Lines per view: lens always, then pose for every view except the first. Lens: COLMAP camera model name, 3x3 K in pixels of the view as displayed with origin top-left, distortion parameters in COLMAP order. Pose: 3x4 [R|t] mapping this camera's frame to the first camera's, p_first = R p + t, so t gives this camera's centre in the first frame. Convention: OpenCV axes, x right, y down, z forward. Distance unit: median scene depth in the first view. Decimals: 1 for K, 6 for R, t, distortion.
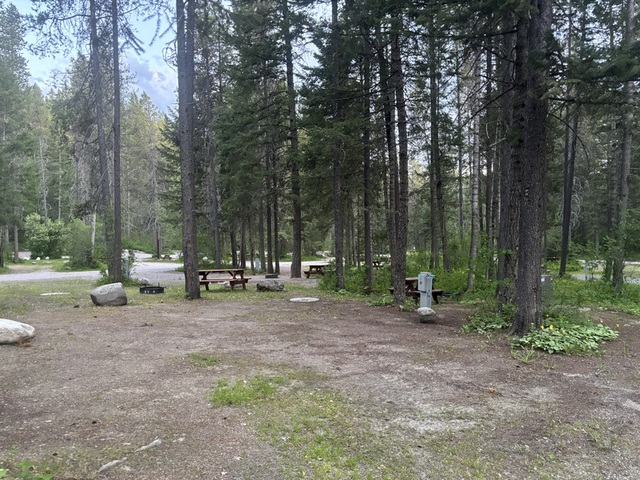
lens RADIAL K [[487.1, 0, 320.8], [0, 487.1, 239.3], [0, 0, 1]] dist [-0.015258, -0.001353]
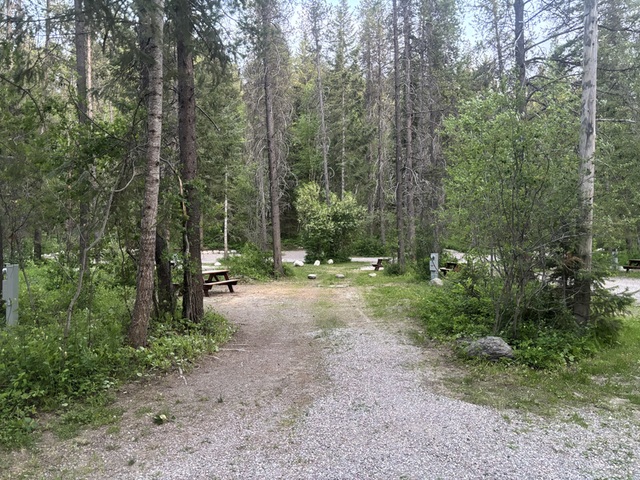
lens RADIAL K [[487.1, 0, 319.9], [0, 487.1, 240.6], [0, 0, 1]] dist [-0.015258, -0.001353]
pose [[0.871787, -0.006137, -0.489846, -0.302772], [0.008260, 0.999964, 0.002173, 0.012982], [0.489815, -0.005940, 0.871806, 0.508097]]
